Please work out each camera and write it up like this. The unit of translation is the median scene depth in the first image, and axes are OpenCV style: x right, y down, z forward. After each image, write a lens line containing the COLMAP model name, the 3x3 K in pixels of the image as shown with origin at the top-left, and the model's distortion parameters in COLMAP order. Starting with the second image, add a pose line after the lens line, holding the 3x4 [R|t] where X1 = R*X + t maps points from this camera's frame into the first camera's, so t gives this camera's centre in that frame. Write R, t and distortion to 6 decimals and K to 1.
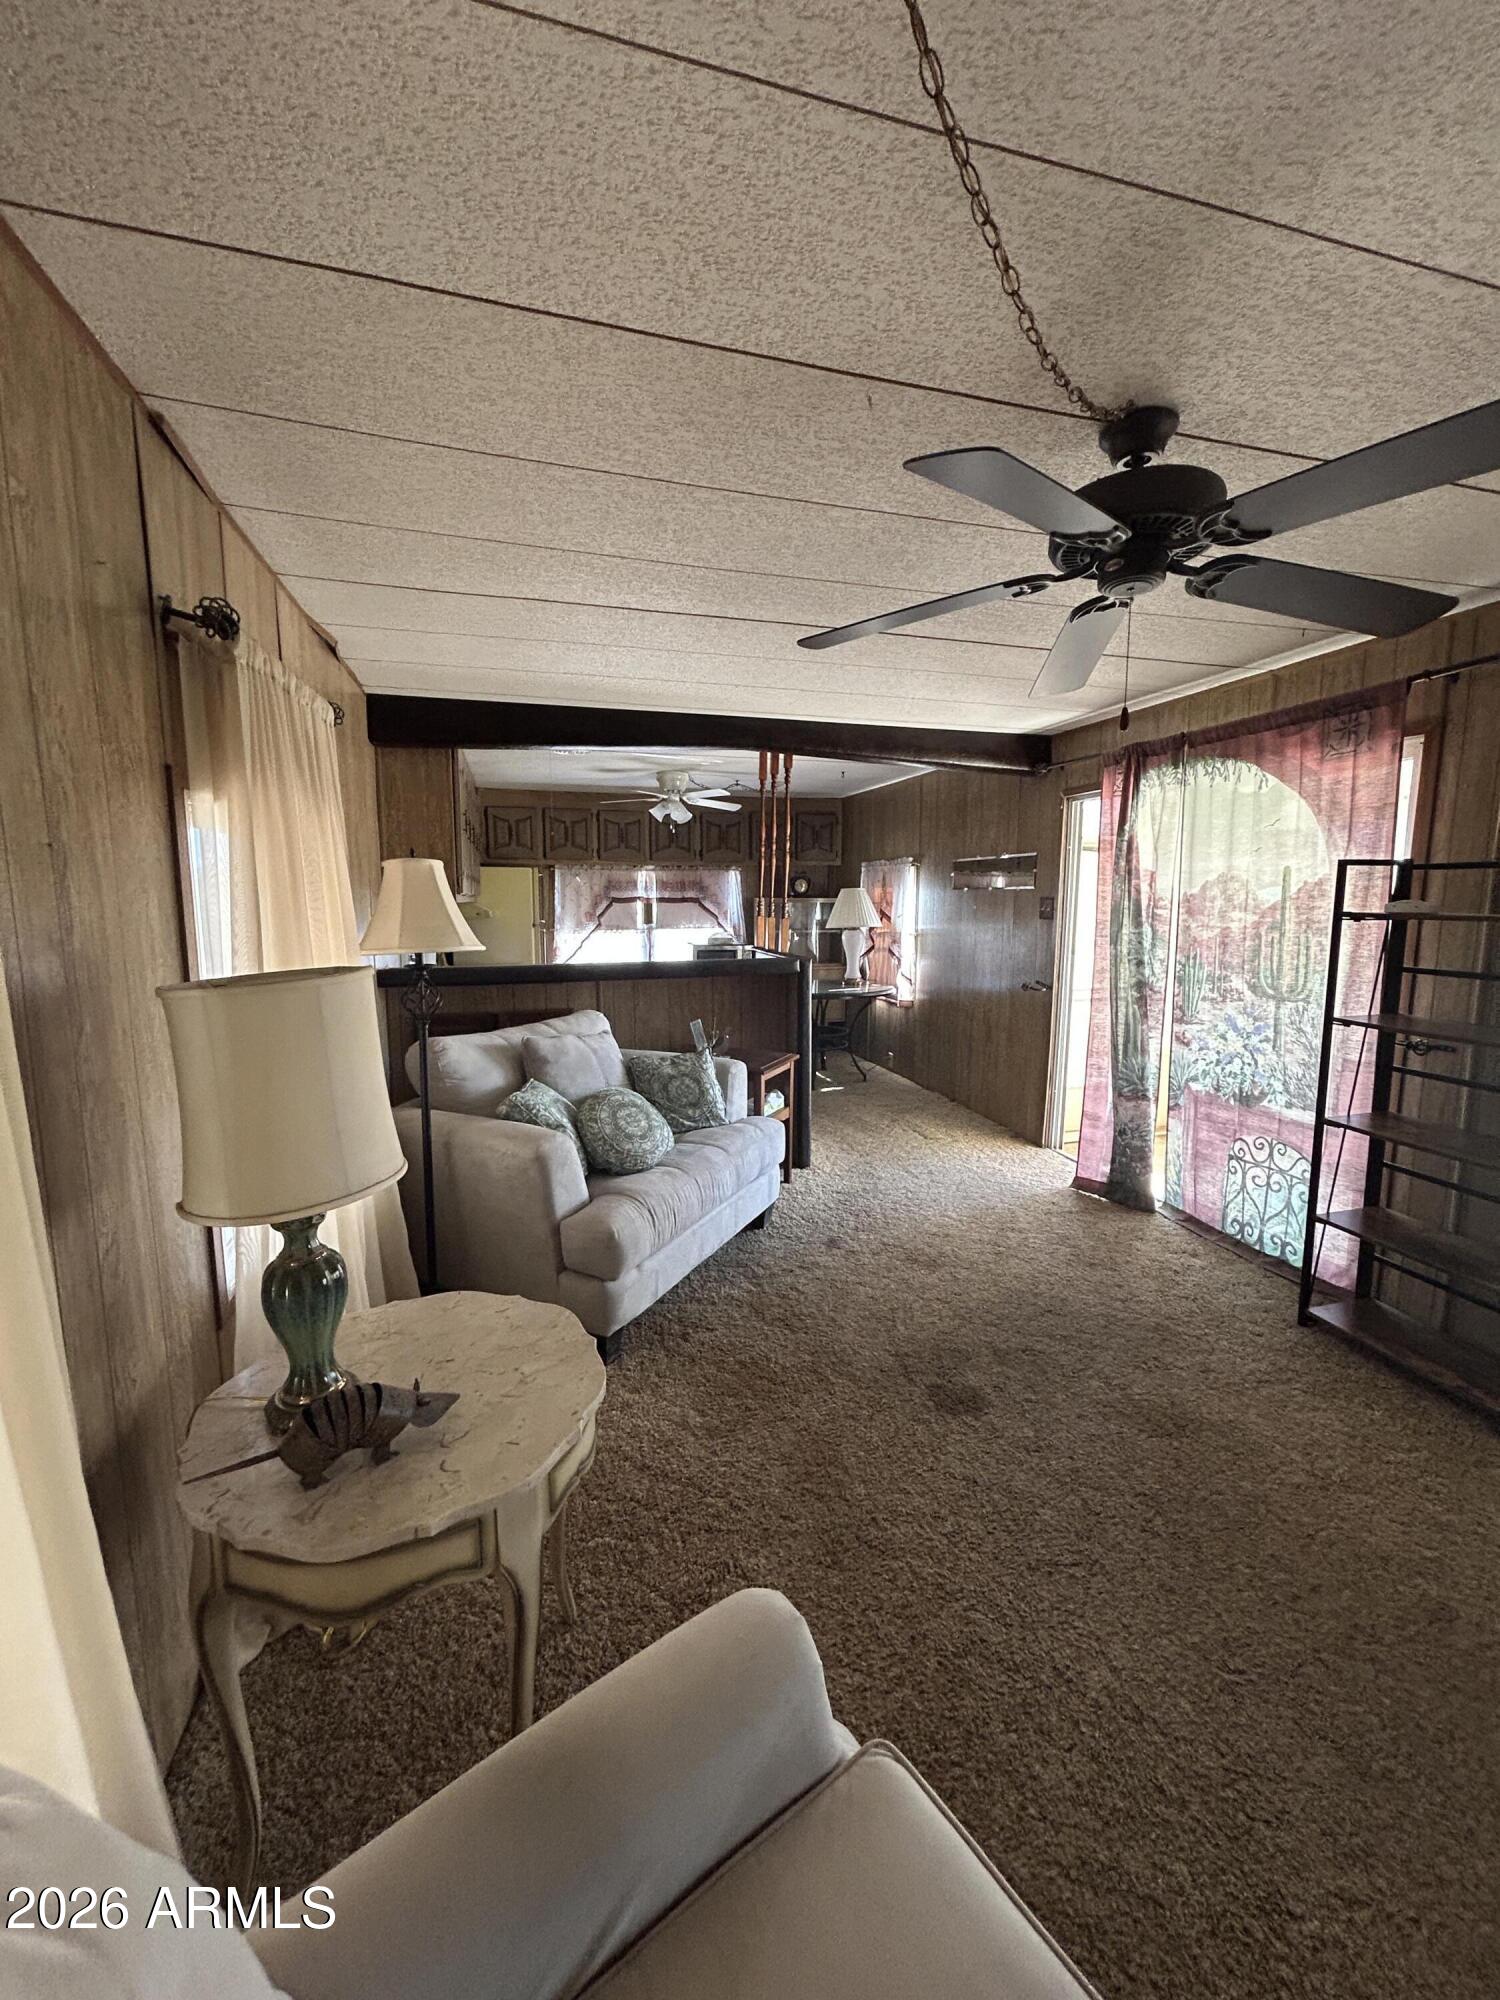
lens RADIAL K [[802.9, 0, 757.5], [0, 802.9, 993.8], [0, 0, 1]] dist [-0.002543, 0.004274]
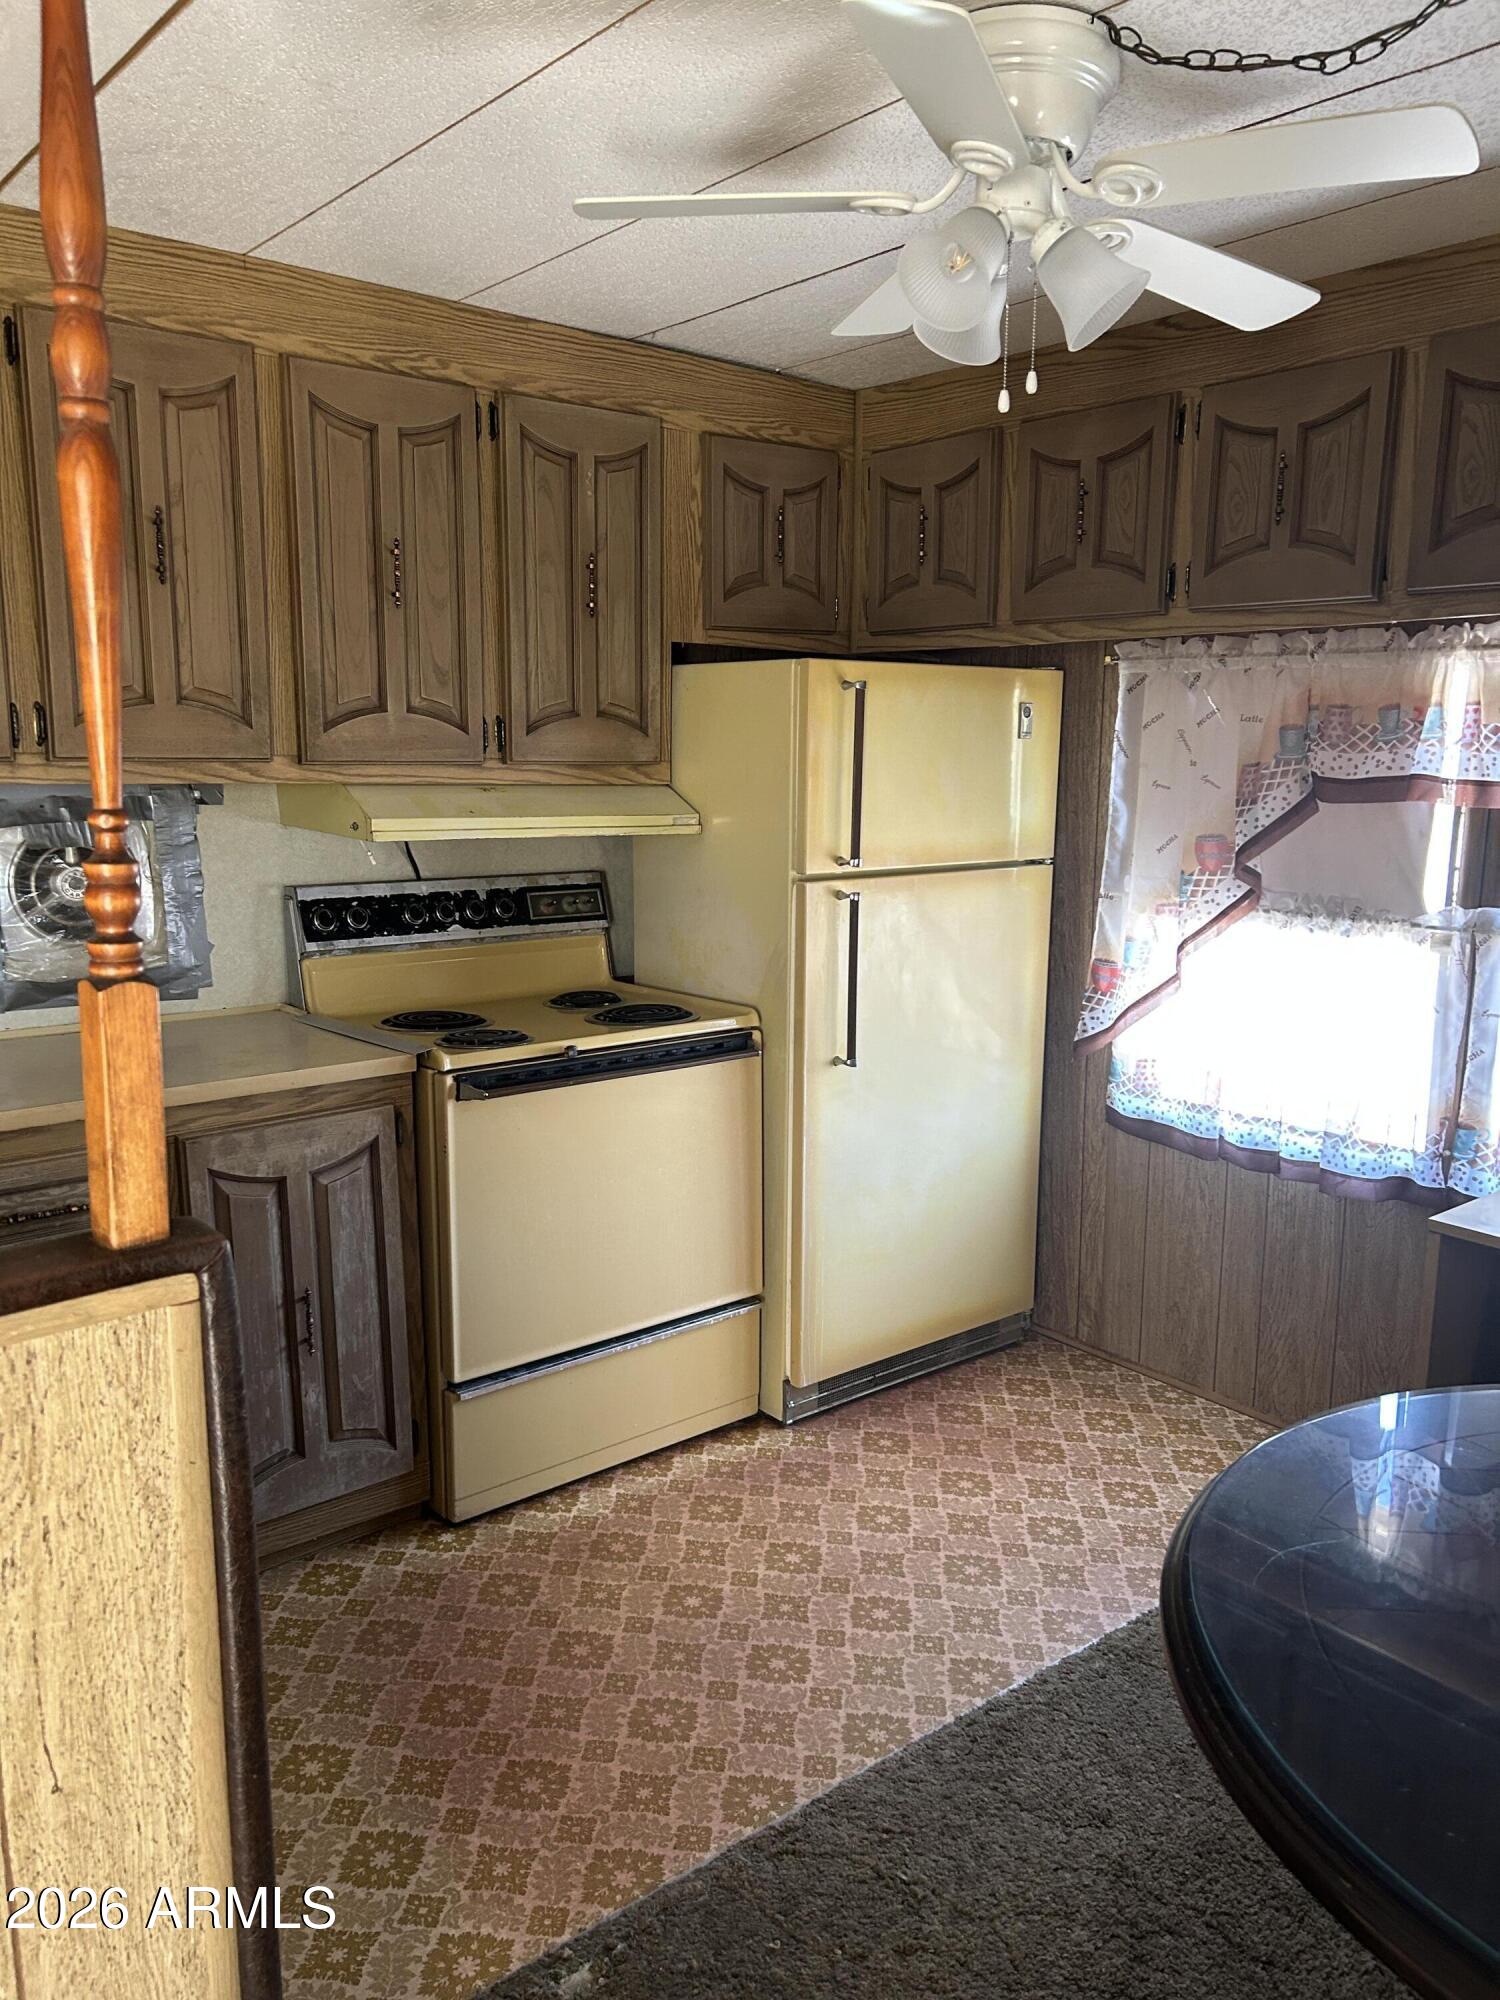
lens RADIAL K [[1484.9, 0, 756.0], [0, 1484.9, 992.8], [0, 0, 1]] dist [0.090084, -0.121527]
pose [[0.393411, 0.154401, -0.906305, 0.266450], [-0.118684, 0.986077, 0.116473, -0.157428], [0.911670, 0.061743, 0.406258, 1.197517]]
